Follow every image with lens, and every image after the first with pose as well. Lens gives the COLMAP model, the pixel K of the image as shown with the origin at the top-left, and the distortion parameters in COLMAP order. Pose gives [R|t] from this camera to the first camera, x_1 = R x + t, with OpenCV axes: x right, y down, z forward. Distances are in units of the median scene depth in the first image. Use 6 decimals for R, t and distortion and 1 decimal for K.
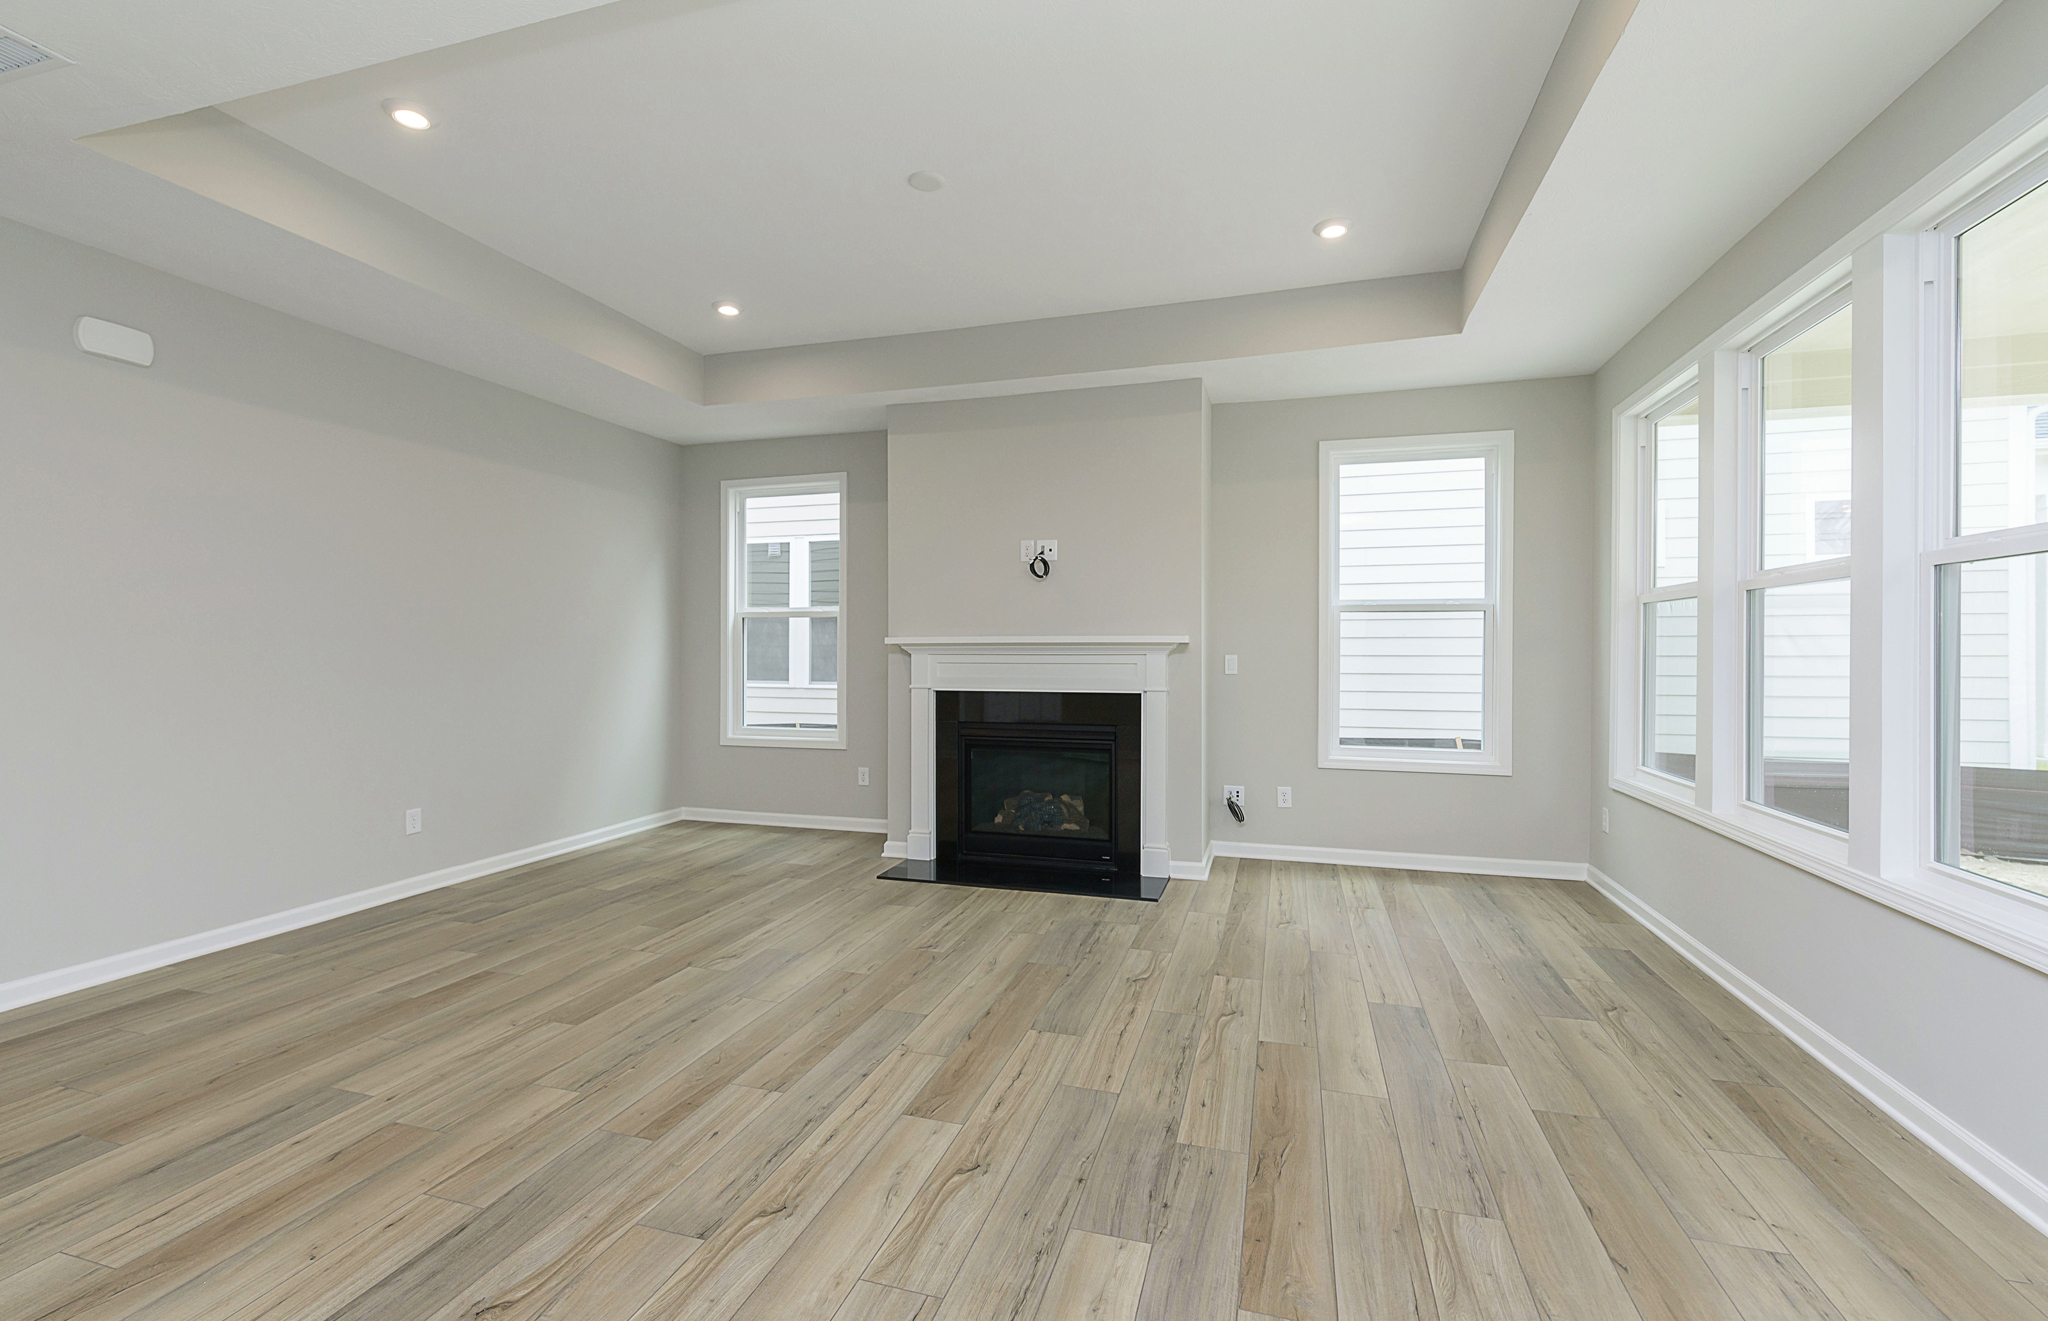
lens RADIAL K [[910.7, 0, 989.4], [0, 910.7, 659.8], [0, 0, 1]] dist [0.005879, -0.002502]
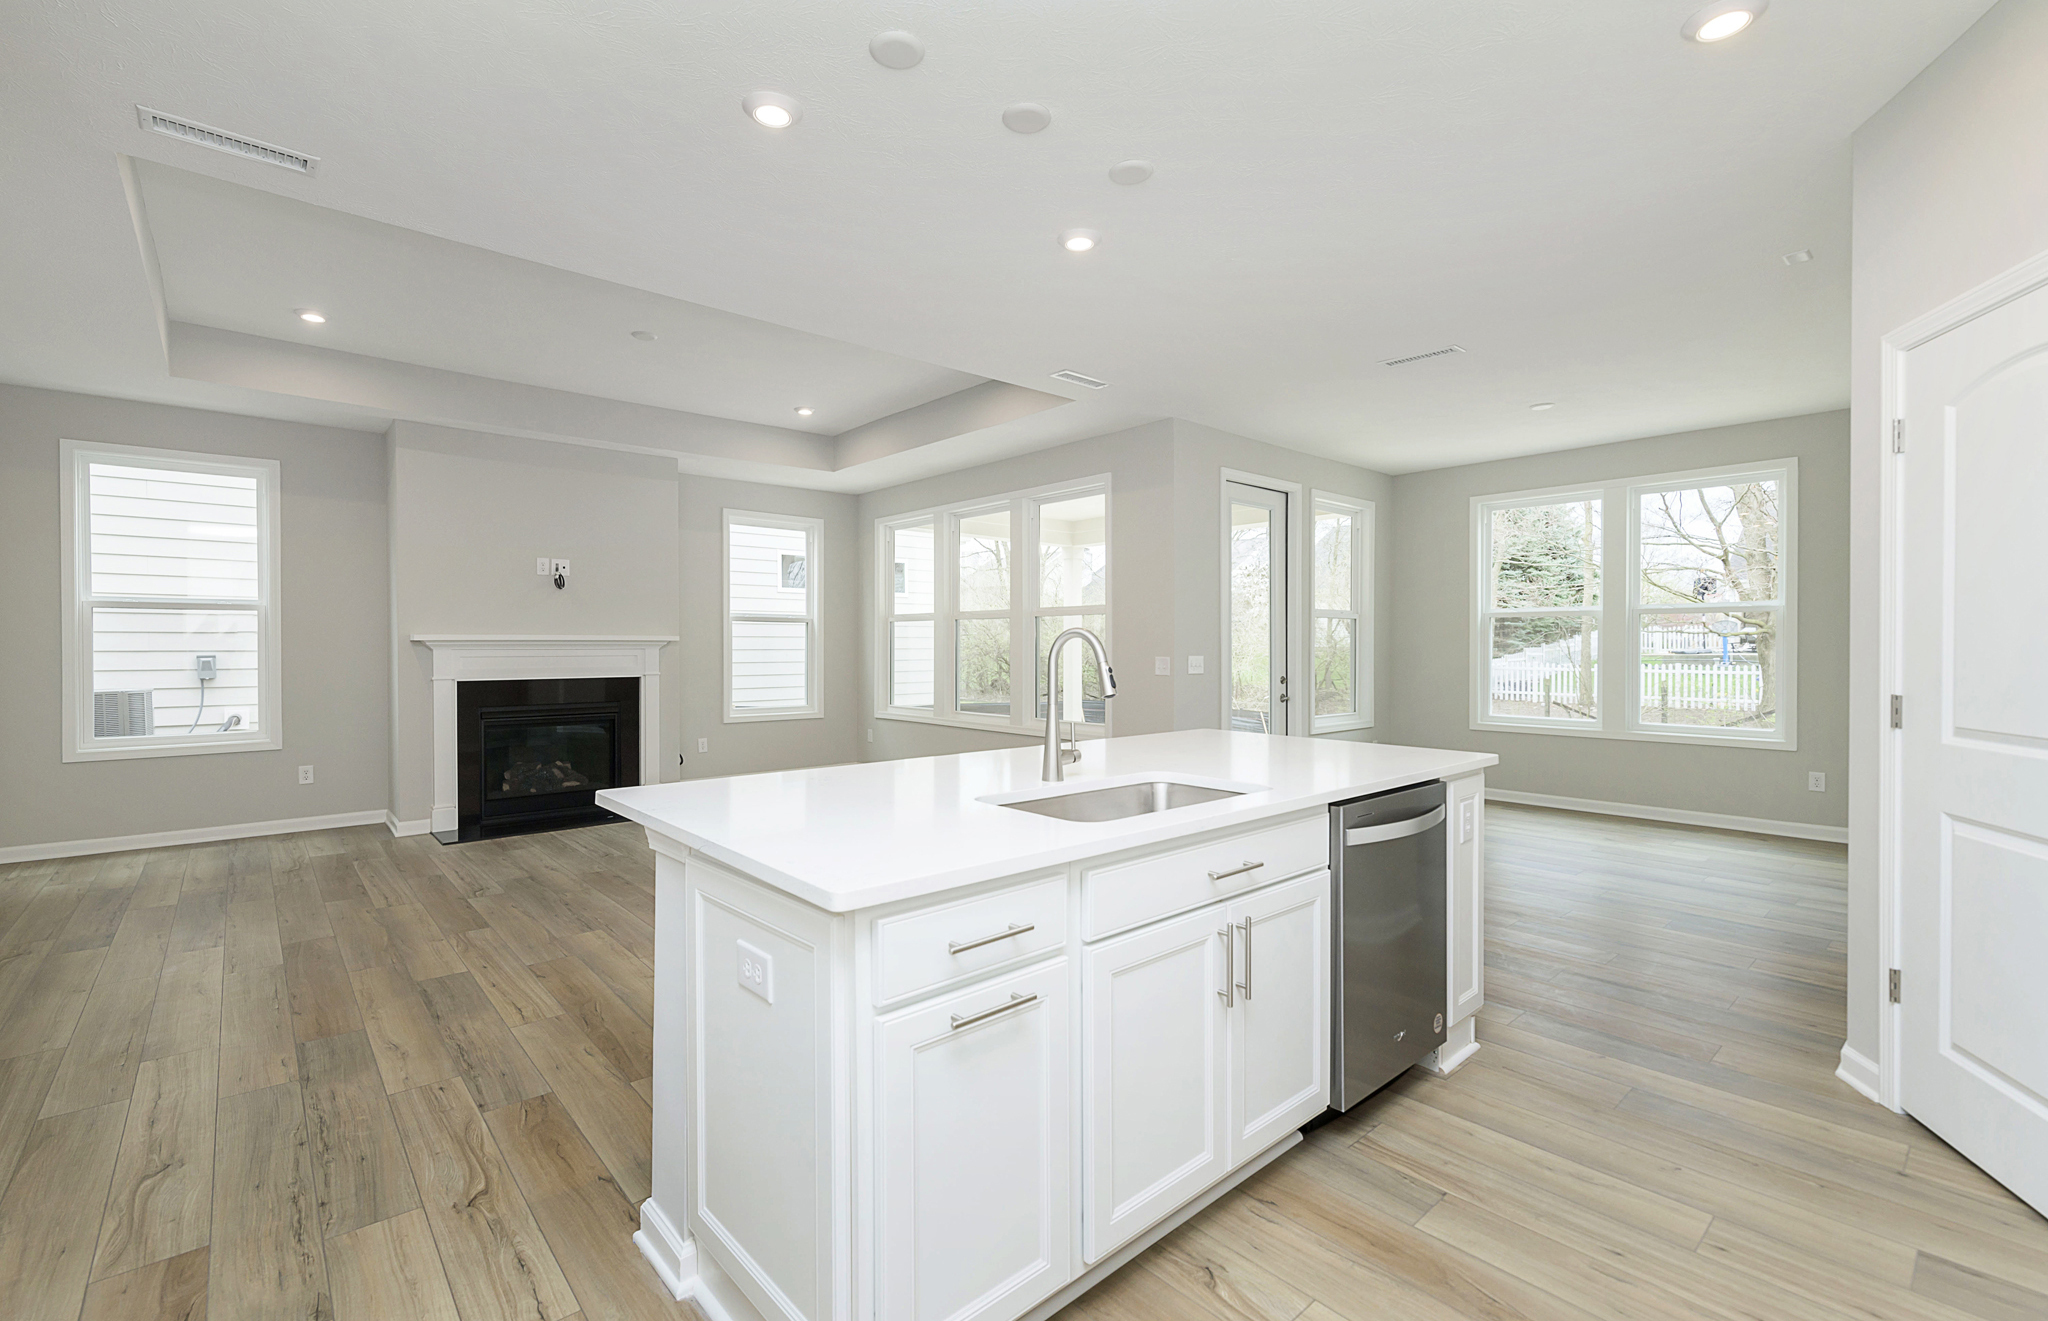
lens RADIAL K [[910.7, 0, 1031.3], [0, 910.7, 693.3], [0, 0, 1]] dist [0.005879, -0.002502]
pose [[0.513004, -0.047942, 0.857046, -0.965015], [0.006751, 0.998634, 0.051821, -0.009197], [-0.858360, -0.020798, 0.512627, -0.305758]]
